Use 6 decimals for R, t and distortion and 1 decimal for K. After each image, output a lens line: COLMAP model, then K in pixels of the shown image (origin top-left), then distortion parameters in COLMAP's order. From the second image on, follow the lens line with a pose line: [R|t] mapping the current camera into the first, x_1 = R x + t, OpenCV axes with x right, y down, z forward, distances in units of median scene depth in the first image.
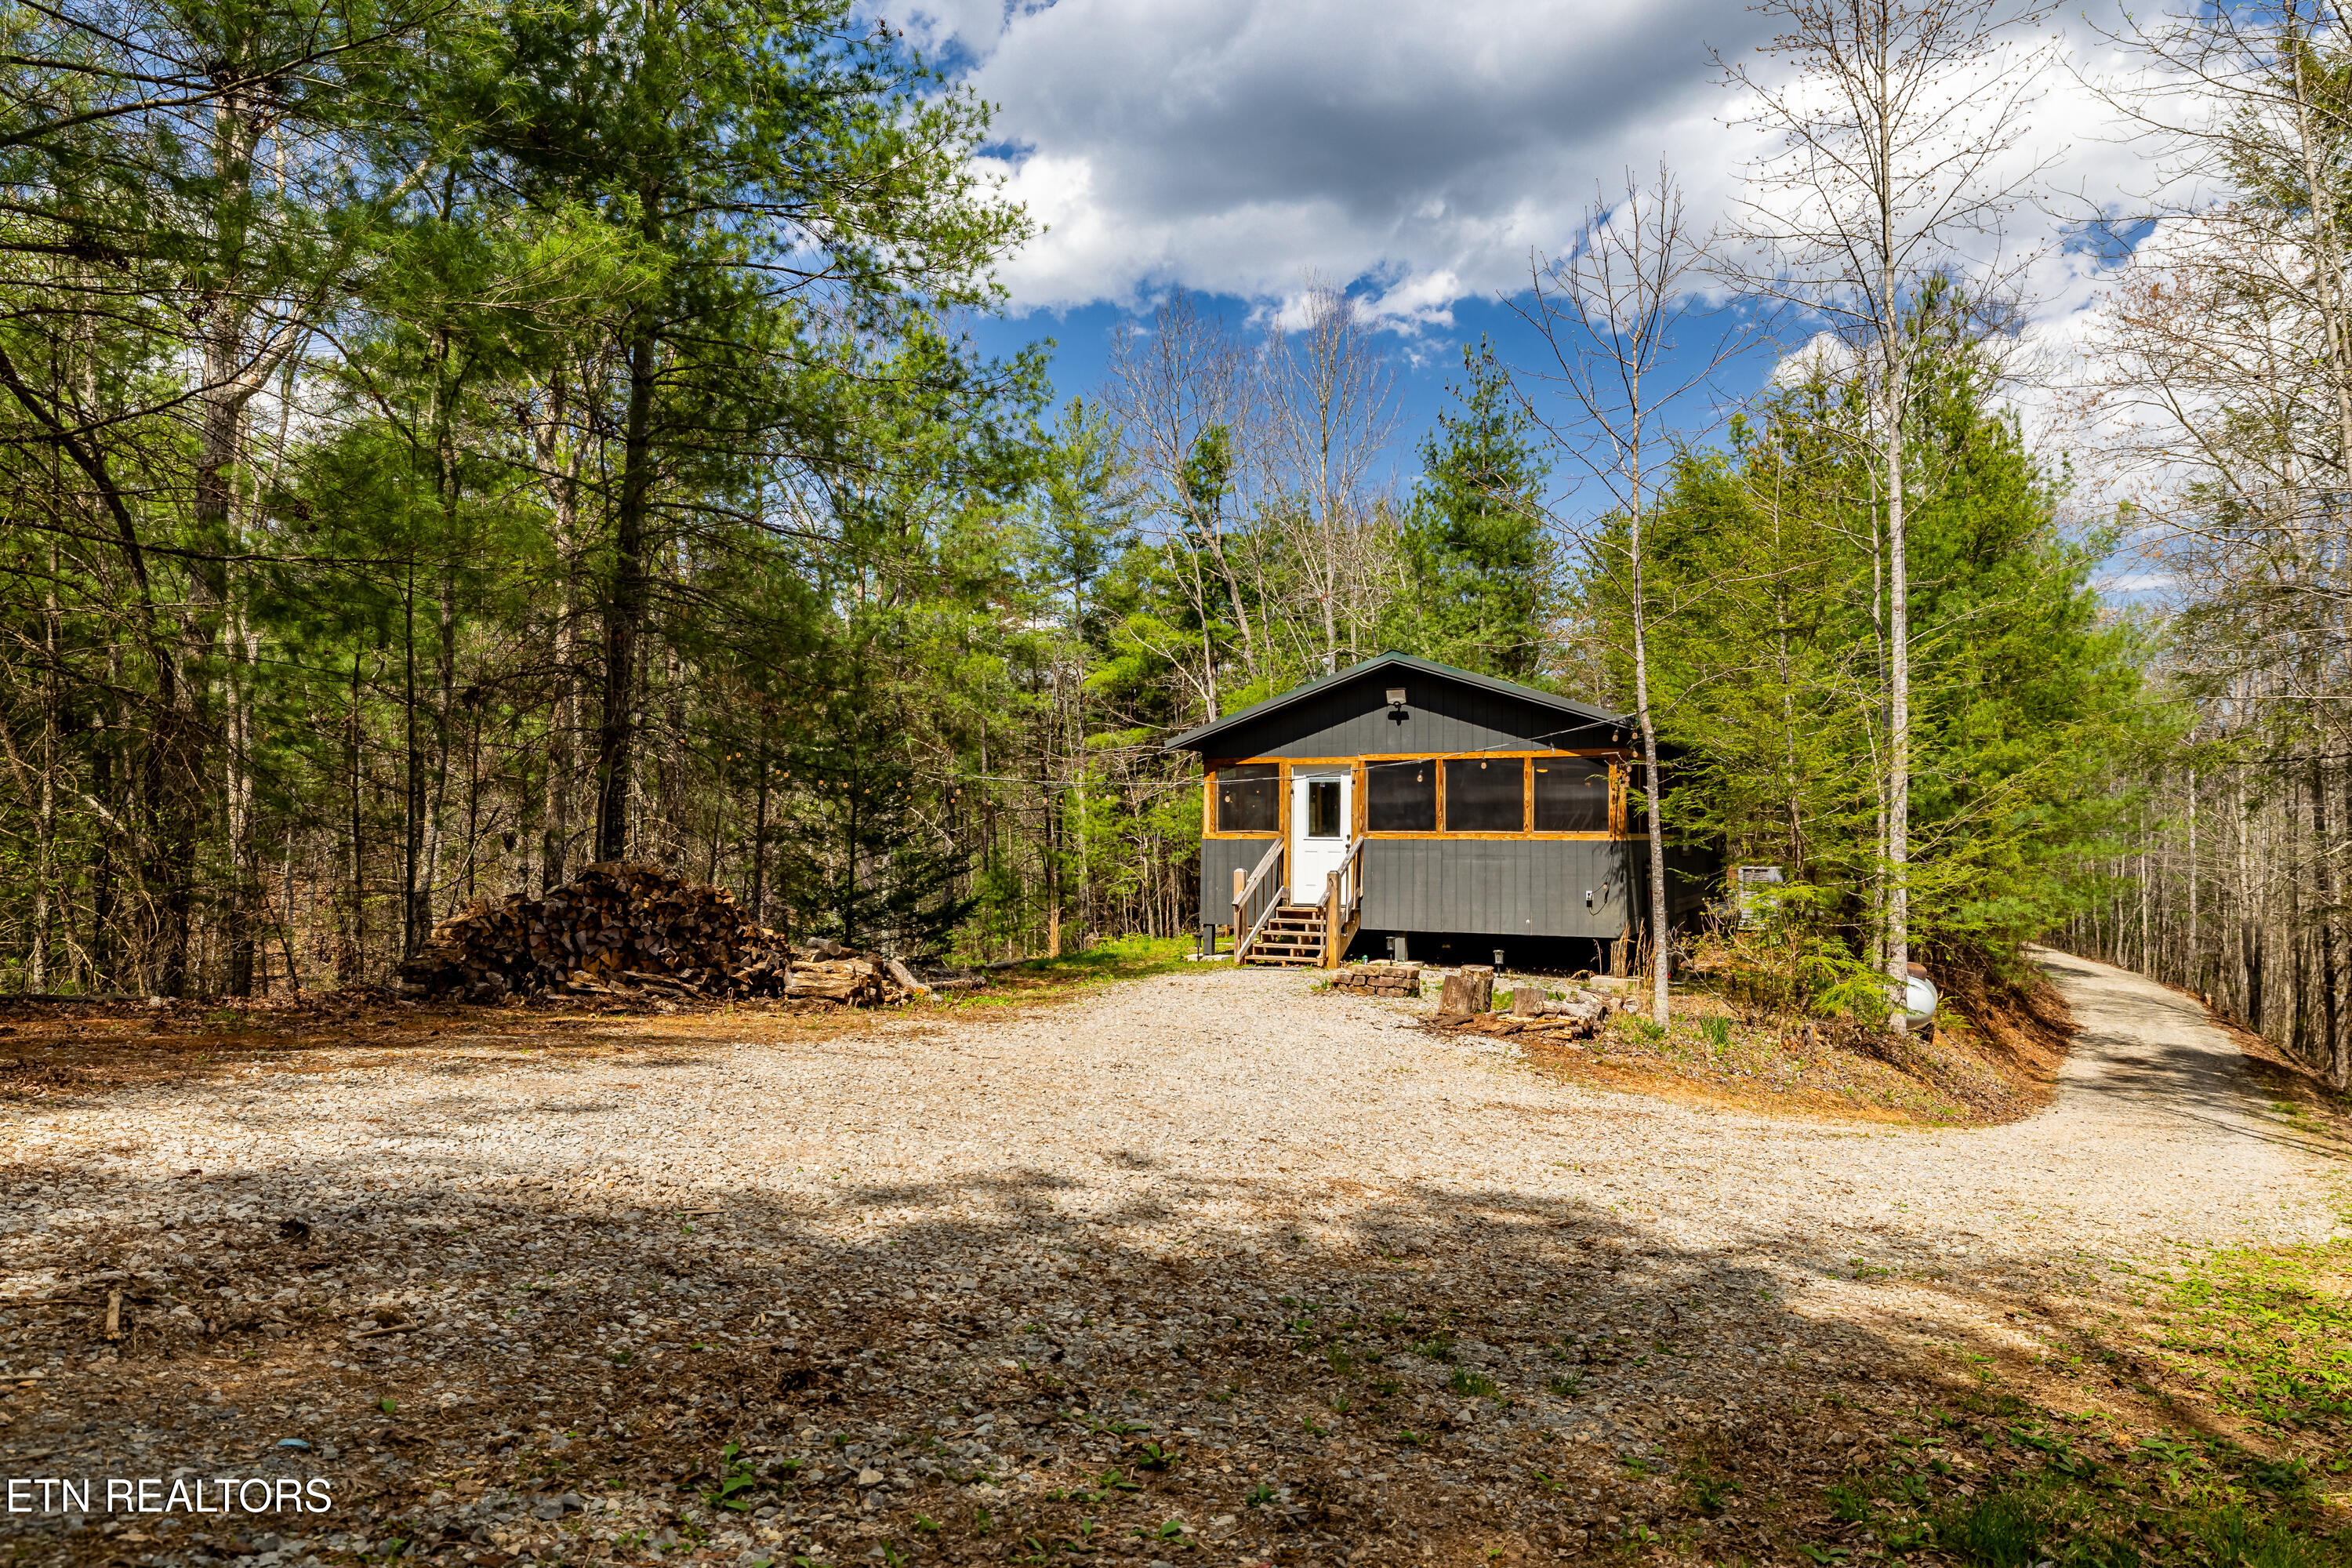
lens RADIAL K [[1433.6, 0, 1171.6], [0, 1433.6, 762.0], [0, 0, 1]] dist [-0.002197, 0.000836]
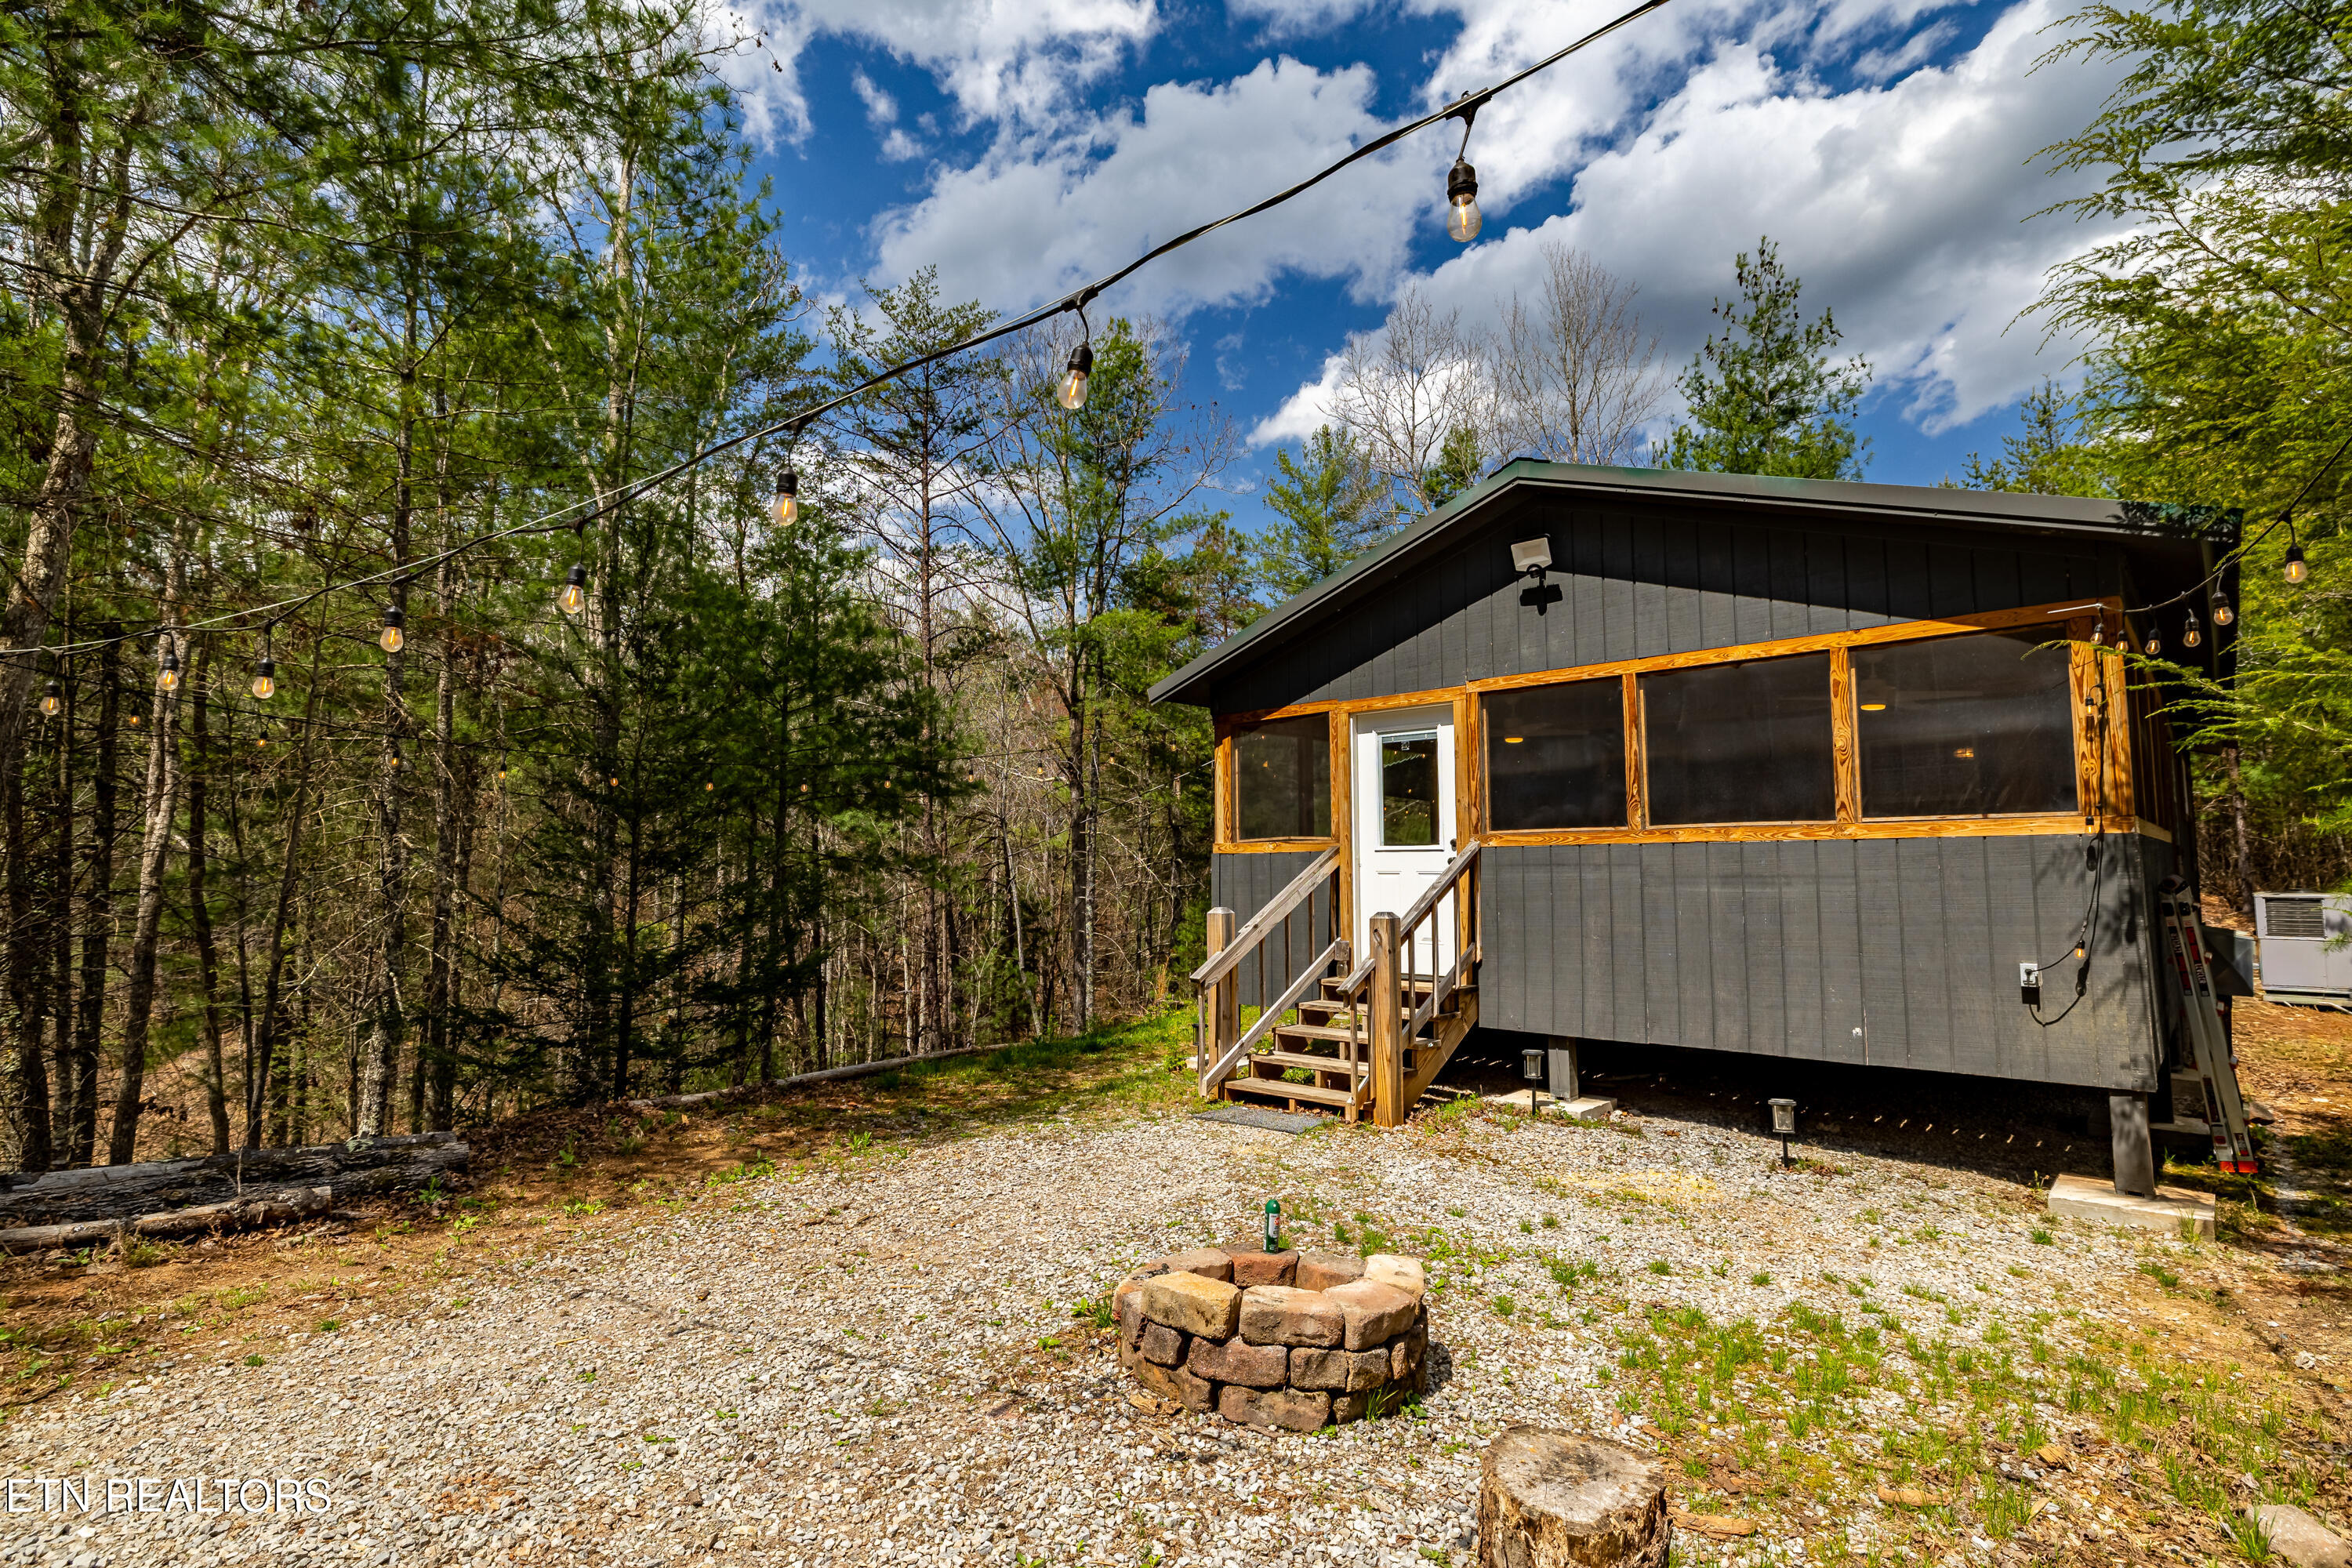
lens RADIAL K [[1139.0, 0, 1160.1], [0, 1139.0, 780.1], [0, 0, 1]] dist [-0.009640, 0.002502]
pose [[0.952931, -0.036816, -0.300943, 0.150392], [0.029380, 0.999142, -0.029199, 0.039287], [0.301760, 0.018982, 0.953195, 0.594152]]
